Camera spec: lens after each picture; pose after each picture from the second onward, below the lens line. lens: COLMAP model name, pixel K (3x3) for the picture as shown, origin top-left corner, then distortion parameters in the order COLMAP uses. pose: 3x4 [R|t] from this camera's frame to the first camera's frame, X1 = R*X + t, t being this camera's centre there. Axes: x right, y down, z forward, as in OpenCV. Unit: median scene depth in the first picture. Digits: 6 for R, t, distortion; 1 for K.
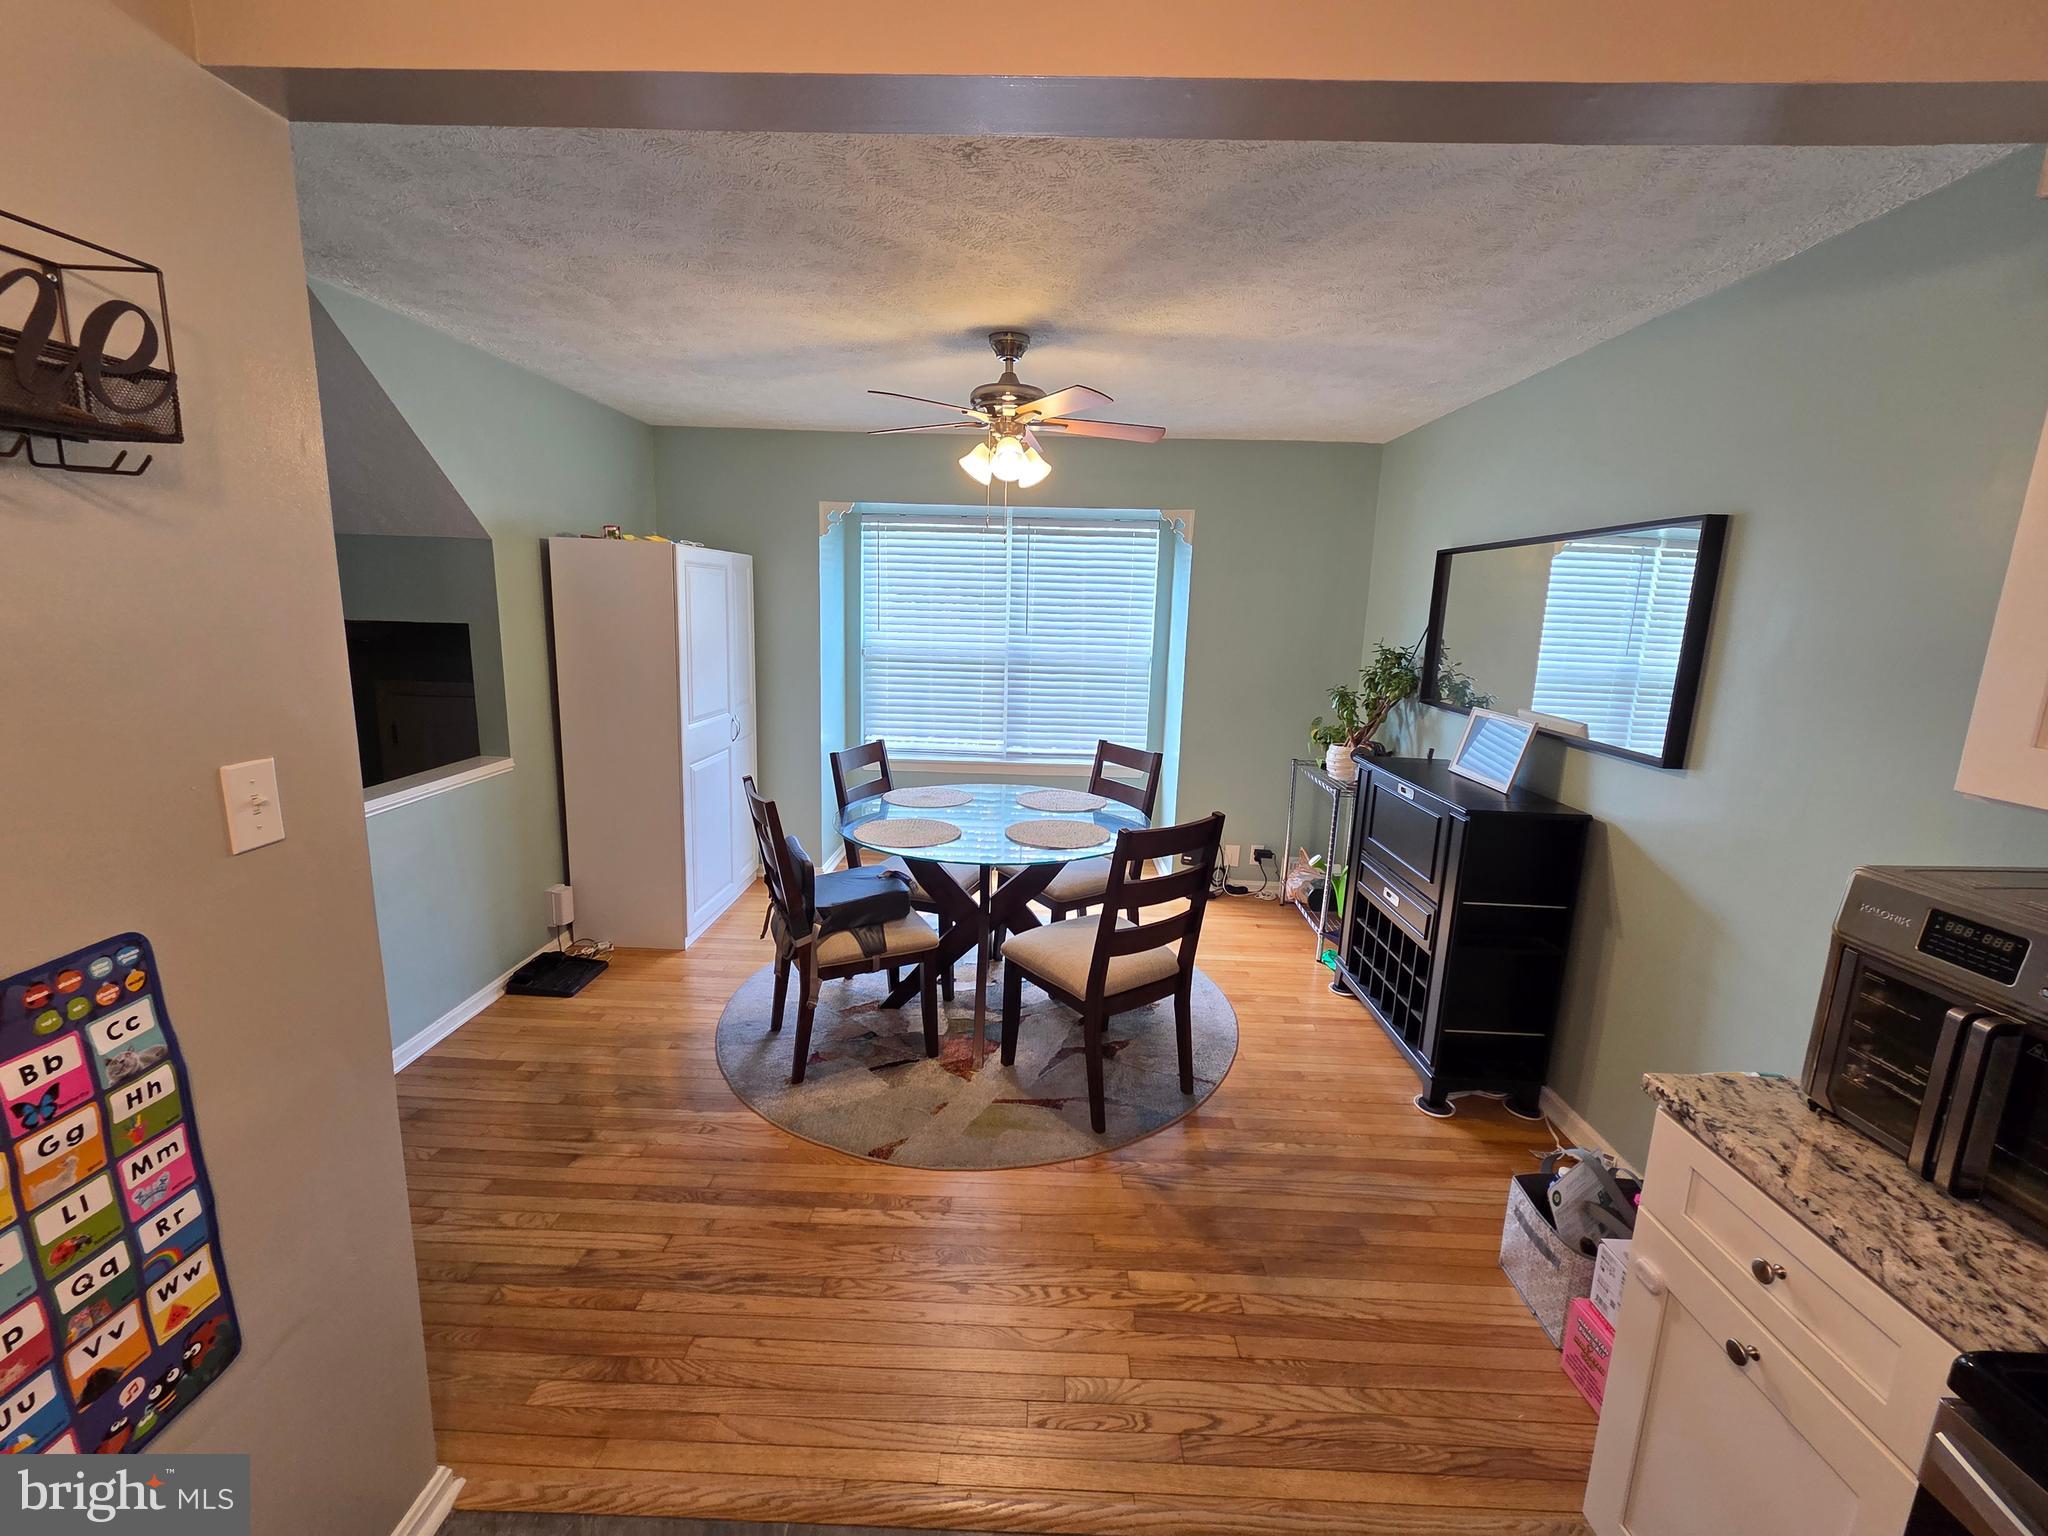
lens RADIAL K [[843.5, 0, 1015.6], [0, 843.5, 757.3], [0, 0, 1]] dist [0.001508, -0.000960]
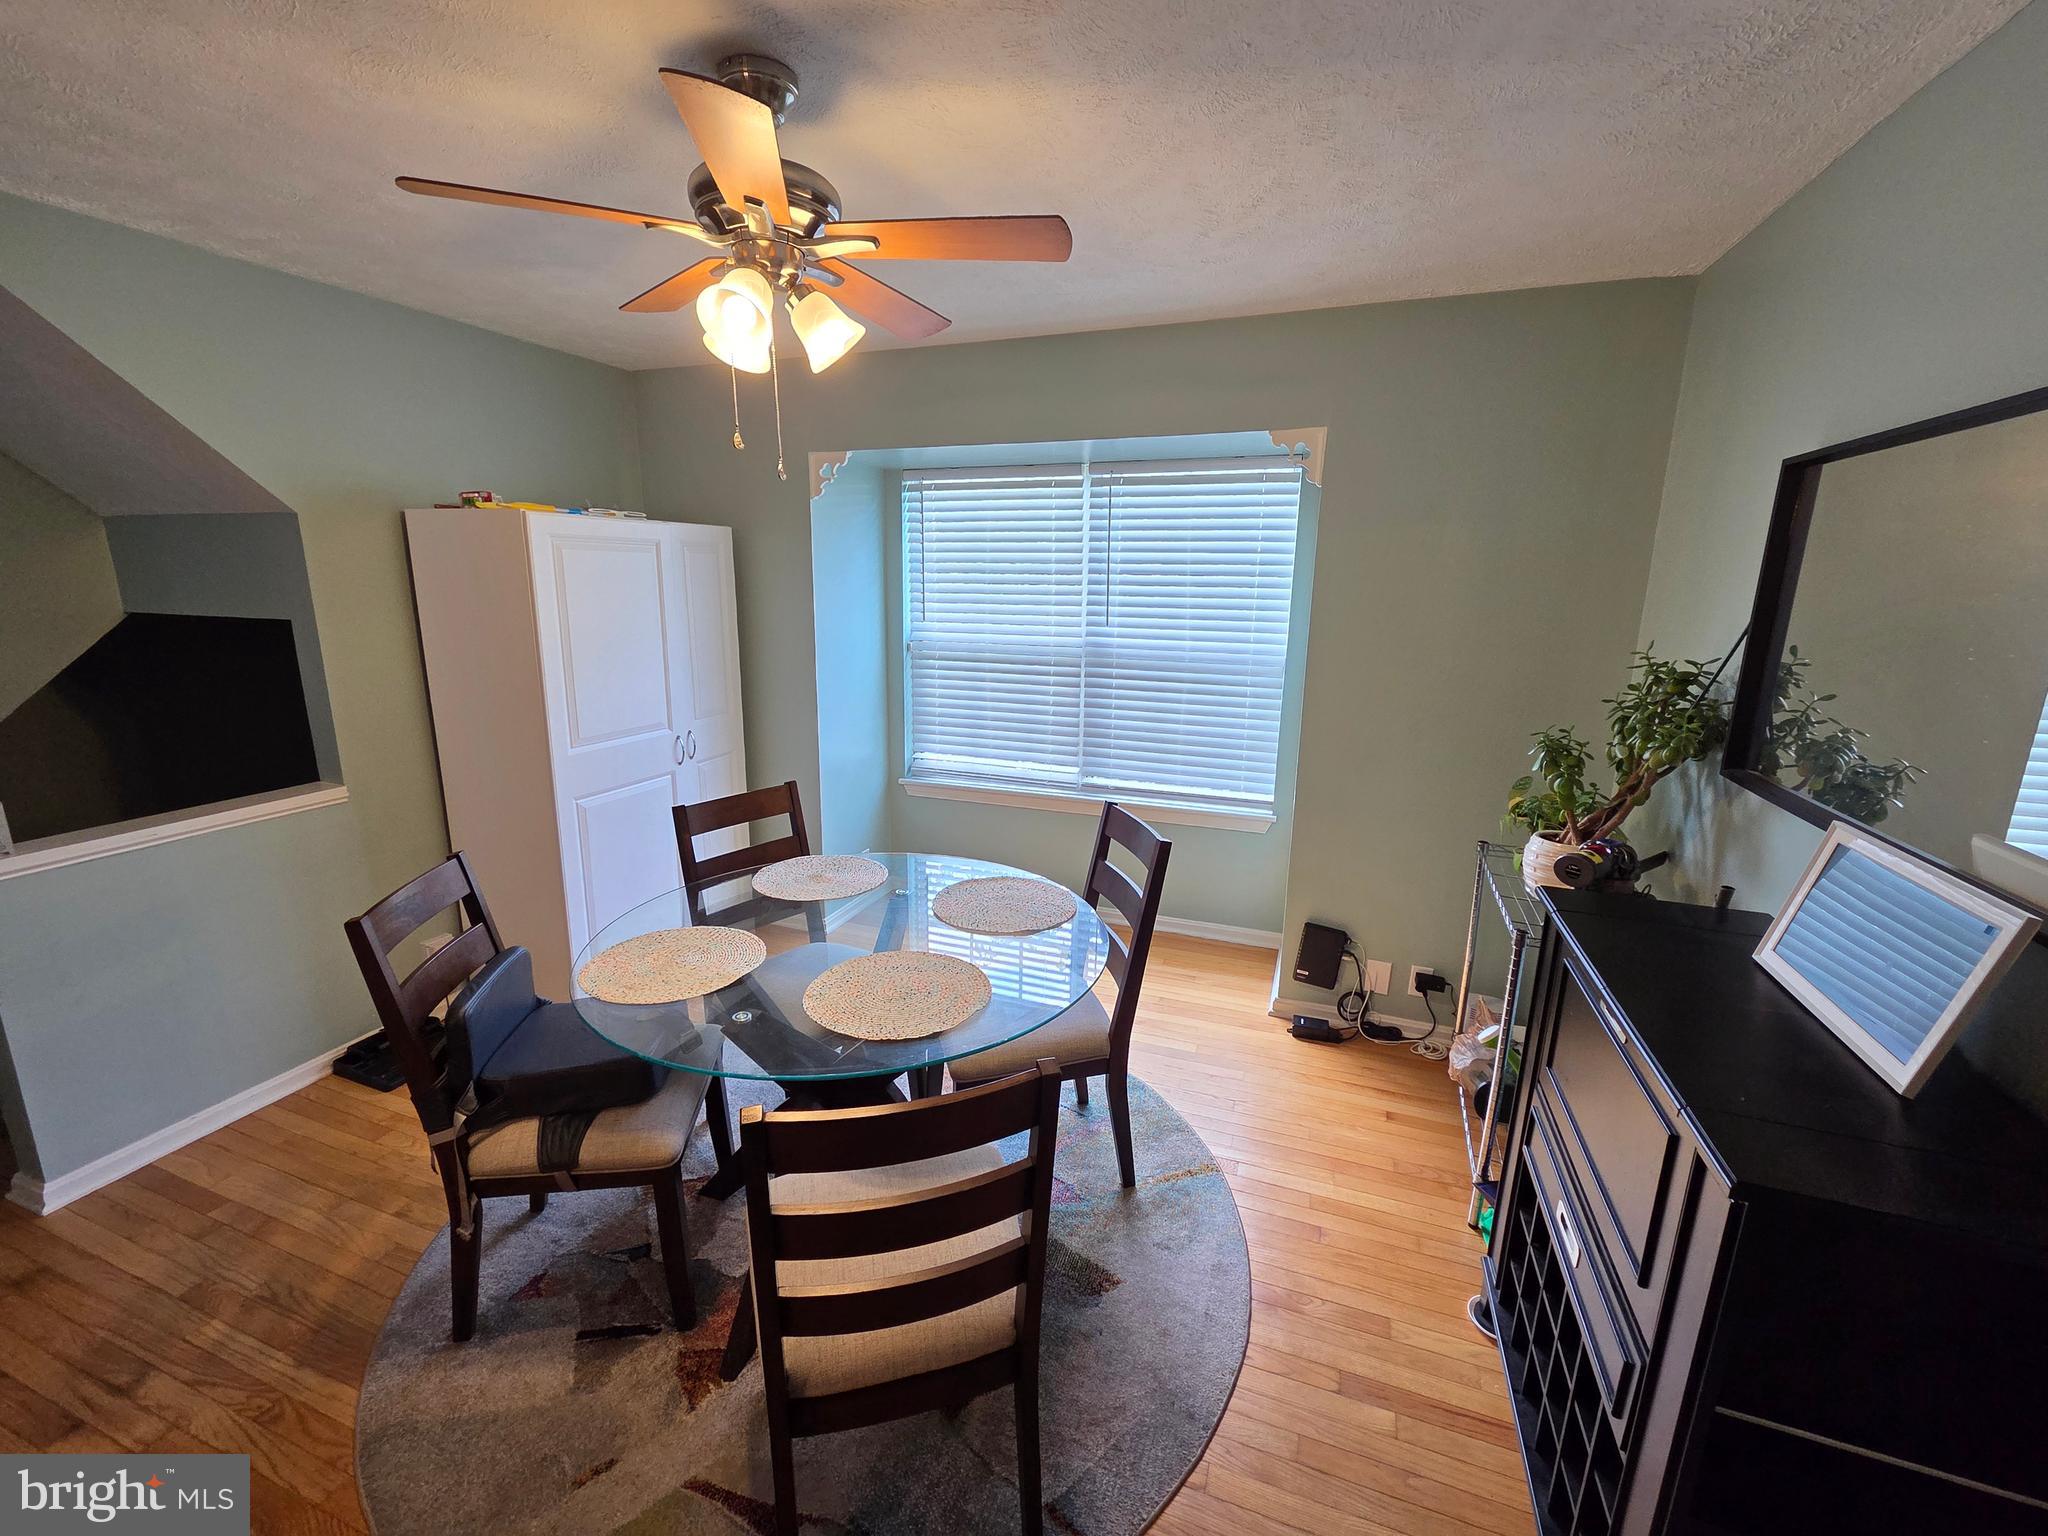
lens RADIAL K [[840.5, 0, 1019.9], [0, 840.5, 763.2], [0, 0, 1]] dist [0.000738, 0.000122]
pose [[0.947455, 0.053163, -0.315441, 0.233453], [-0.043133, 0.998320, 0.038697, -0.069760], [0.316968, -0.023058, 0.948156, 0.384537]]
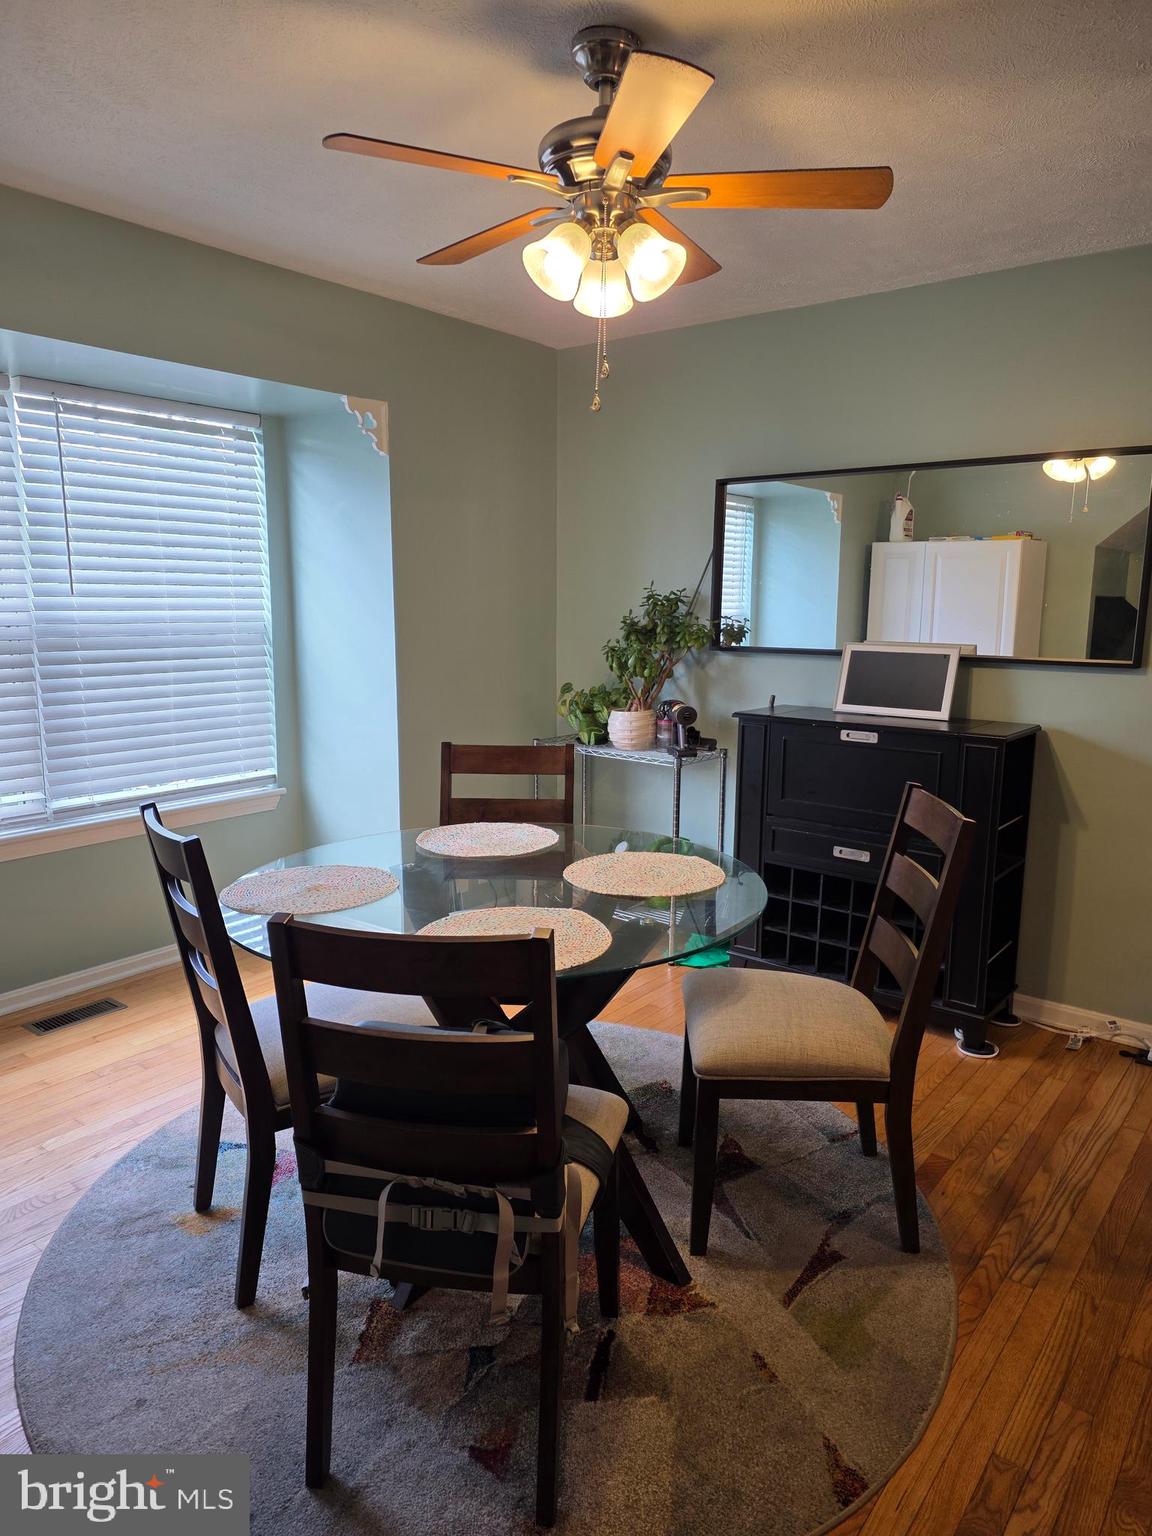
lens RADIAL K [[997.4, 0, 579.0], [0, 997.4, 774.7], [0, 0, 1]] dist [0.152582, -0.187204]
pose [[0.596191, -0.166058, 0.785482, -0.450706], [0.155545, 0.983729, 0.089909, -0.049586], [-0.787631, 0.068575, 0.612320, 0.437286]]
